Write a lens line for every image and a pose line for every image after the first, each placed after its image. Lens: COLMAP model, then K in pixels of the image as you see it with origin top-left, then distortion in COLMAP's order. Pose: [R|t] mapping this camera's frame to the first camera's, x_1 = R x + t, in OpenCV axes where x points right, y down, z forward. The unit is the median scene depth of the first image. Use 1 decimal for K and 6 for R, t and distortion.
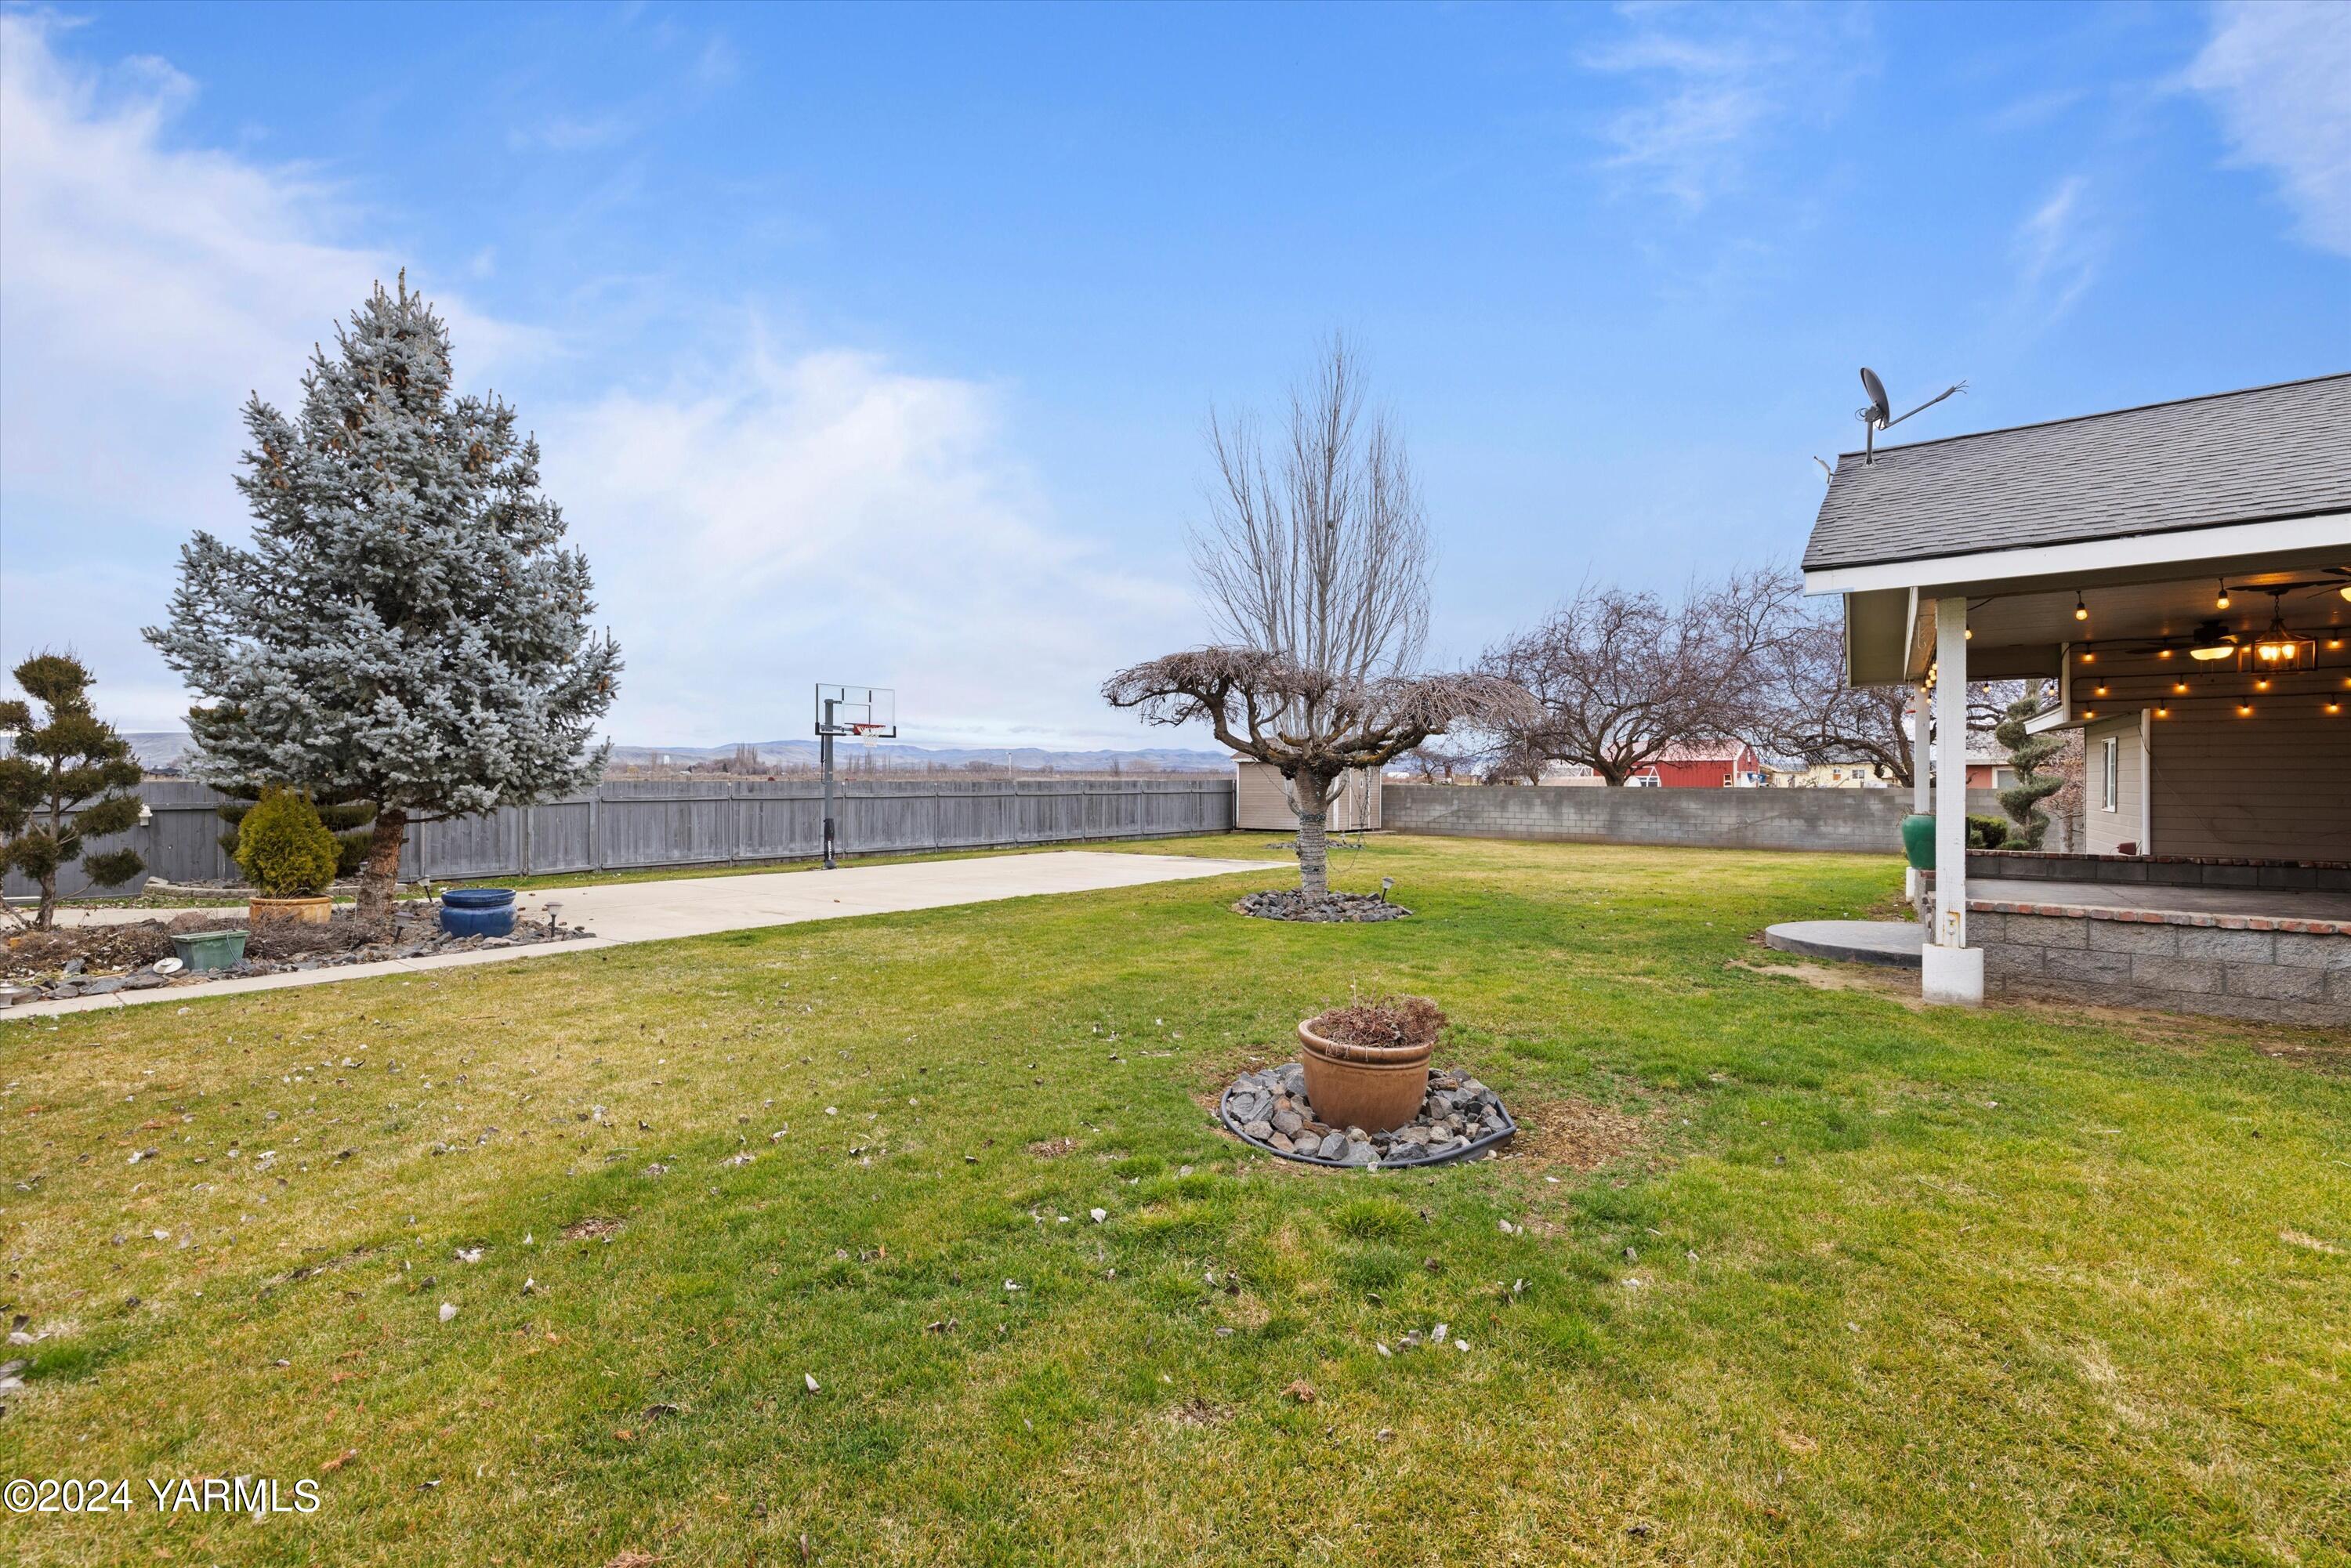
lens RADIAL K [[991.7, 0, 1175.5], [0, 991.7, 784.0], [0, 0, 1]] dist [0.010133, 0.000225]
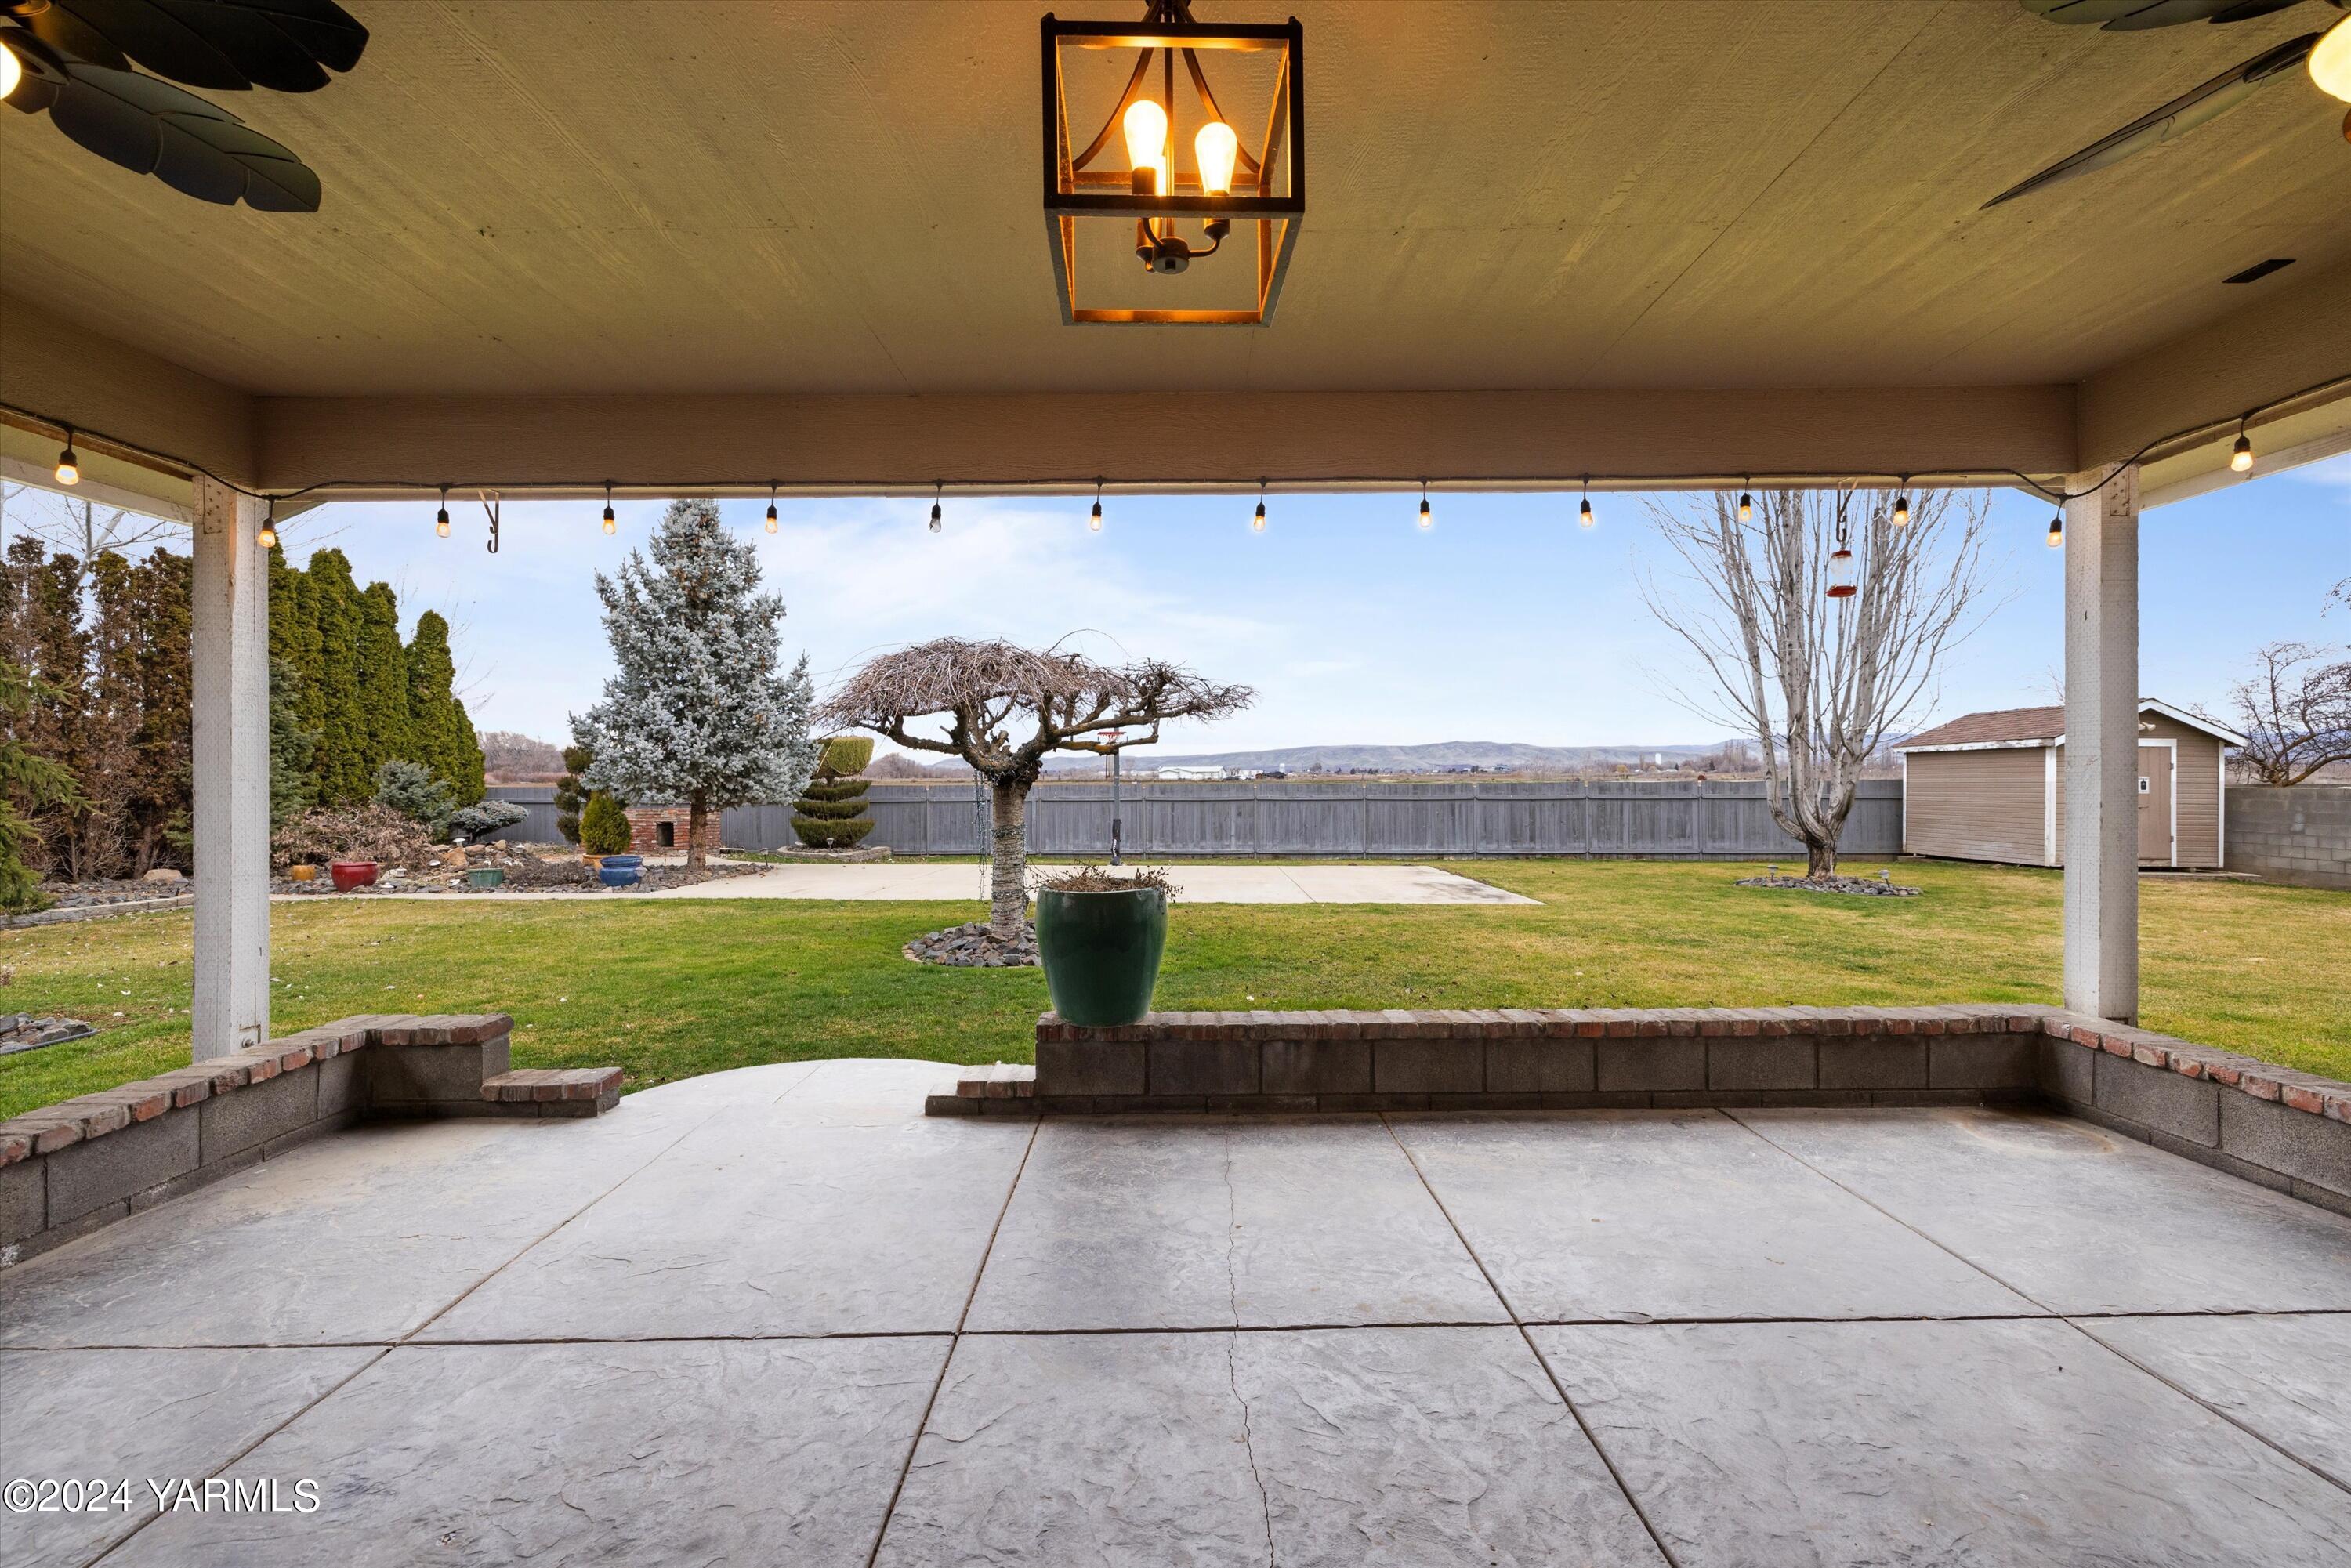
lens RADIAL K [[990.3, 0, 1175.7], [0, 990.3, 777.9], [0, 0, 1]] dist [0.000497, -0.000128]
pose [[0.597332, -0.004429, -0.801982, 0.436539], [0.000963, 0.999988, -0.004805, -0.004079], [0.801993, 0.002098, 0.597329, 0.311632]]
